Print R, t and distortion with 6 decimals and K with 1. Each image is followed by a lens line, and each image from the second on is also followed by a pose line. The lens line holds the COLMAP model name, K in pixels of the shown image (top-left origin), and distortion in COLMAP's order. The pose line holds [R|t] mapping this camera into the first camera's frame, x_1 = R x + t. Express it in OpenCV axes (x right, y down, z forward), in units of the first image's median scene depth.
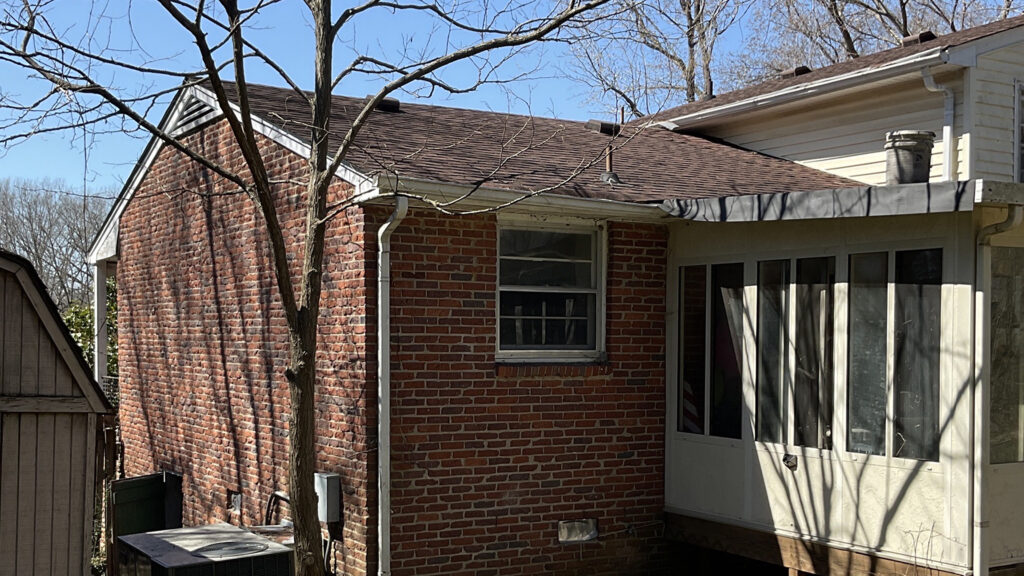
lens RADIAL K [[1138.4, 0, 512.4], [0, 1138.4, 375.0], [0, 0, 1]] dist [0.134494, -0.270592]
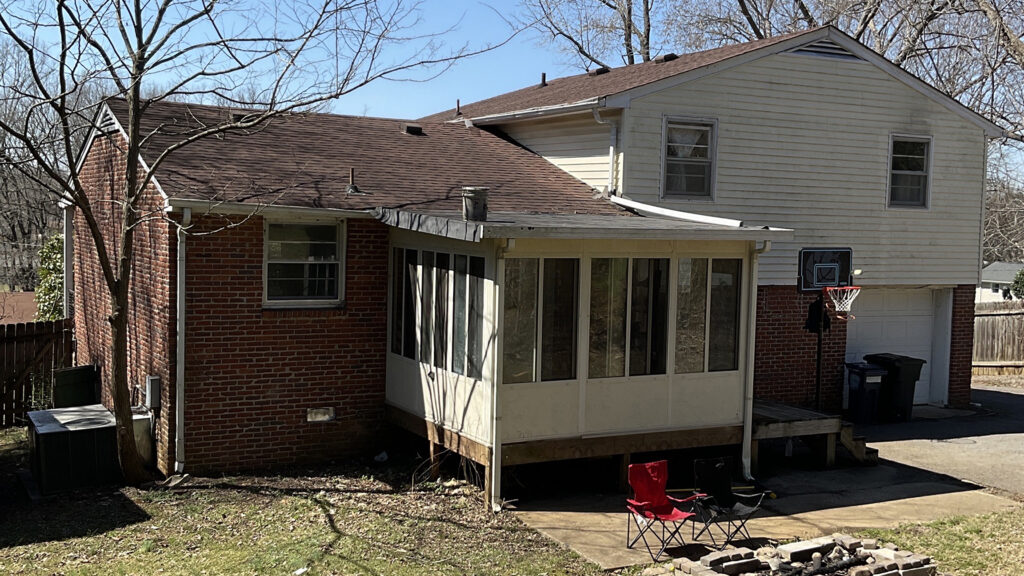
lens RADIAL K [[1013.4, 0, 512.0], [0, 1013.4, 288.0], [0, 0, 1]] dist [0.120900, 0.000741]
pose [[0.999590, 0.022156, -0.018138, 0.359188], [-0.021612, 0.999326, 0.029679, -0.089836], [0.018784, -0.029275, 0.999395, -0.416016]]
